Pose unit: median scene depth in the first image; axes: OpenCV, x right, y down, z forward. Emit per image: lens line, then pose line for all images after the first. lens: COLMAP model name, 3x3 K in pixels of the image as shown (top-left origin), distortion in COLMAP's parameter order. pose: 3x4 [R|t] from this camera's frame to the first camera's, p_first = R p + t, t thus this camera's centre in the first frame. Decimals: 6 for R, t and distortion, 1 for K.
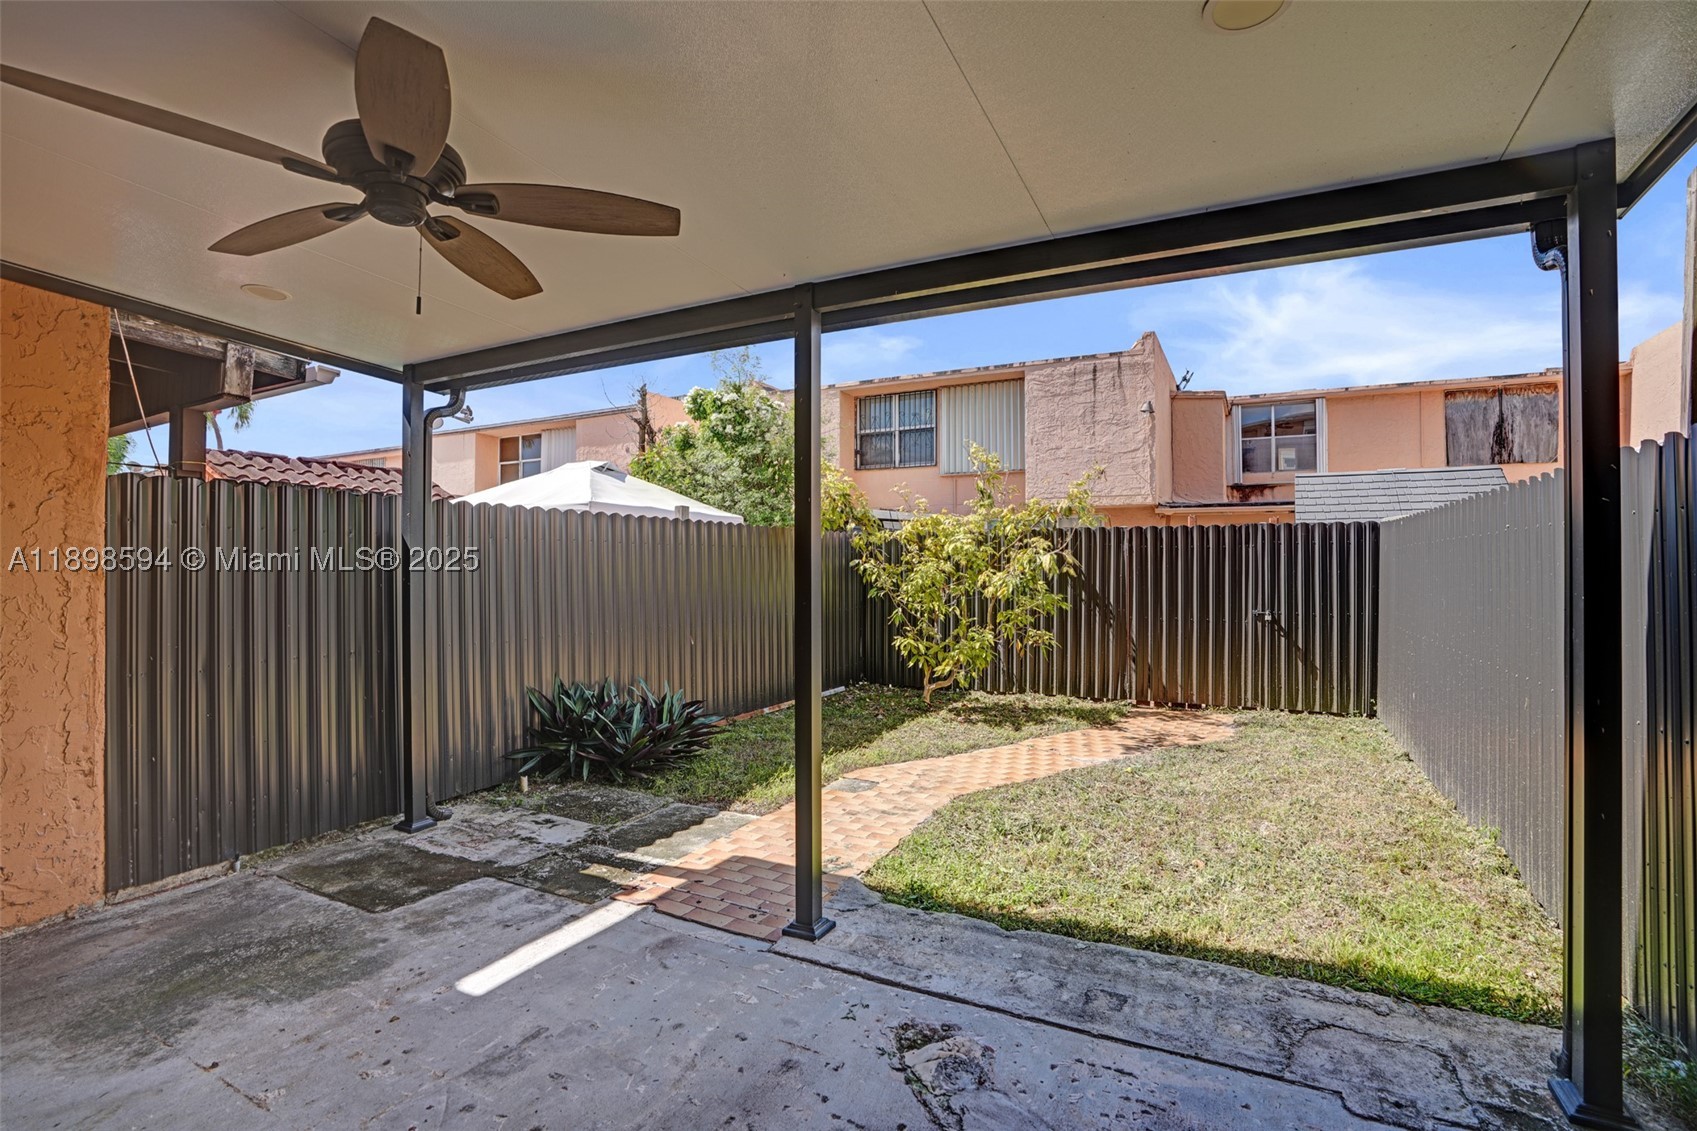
lens RADIAL K [[778.6, 0, 850.0], [0, 778.6, 573.3], [0, 0, 1]] dist [-0.067678, 0.027912]
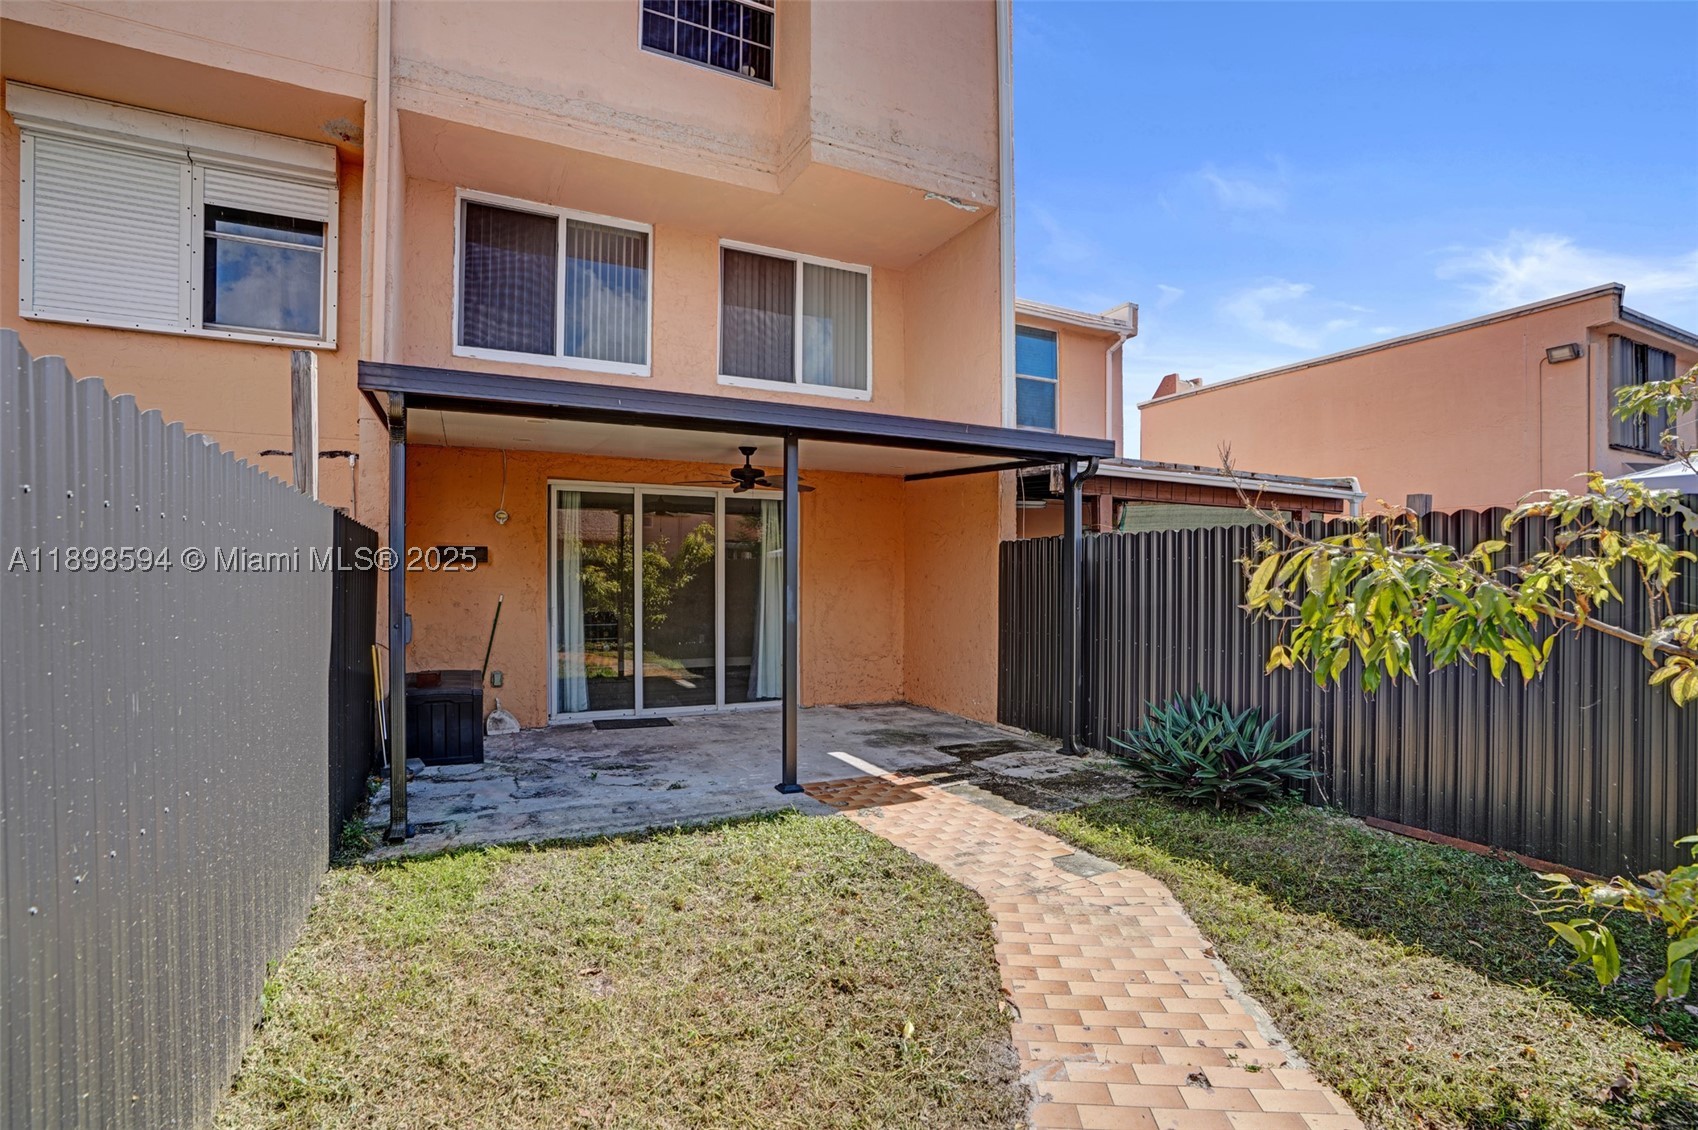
lens RADIAL K [[779.0, 0, 850.5], [0, 779.0, 572.8], [0, 0, 1]] dist [-0.067678, 0.027912]
pose [[-0.590411, -0.011601, -0.807019, 0.985568], [-0.004078, 0.999927, -0.011391, -0.008330], [0.807092, -0.003434, -0.590415, 1.640170]]
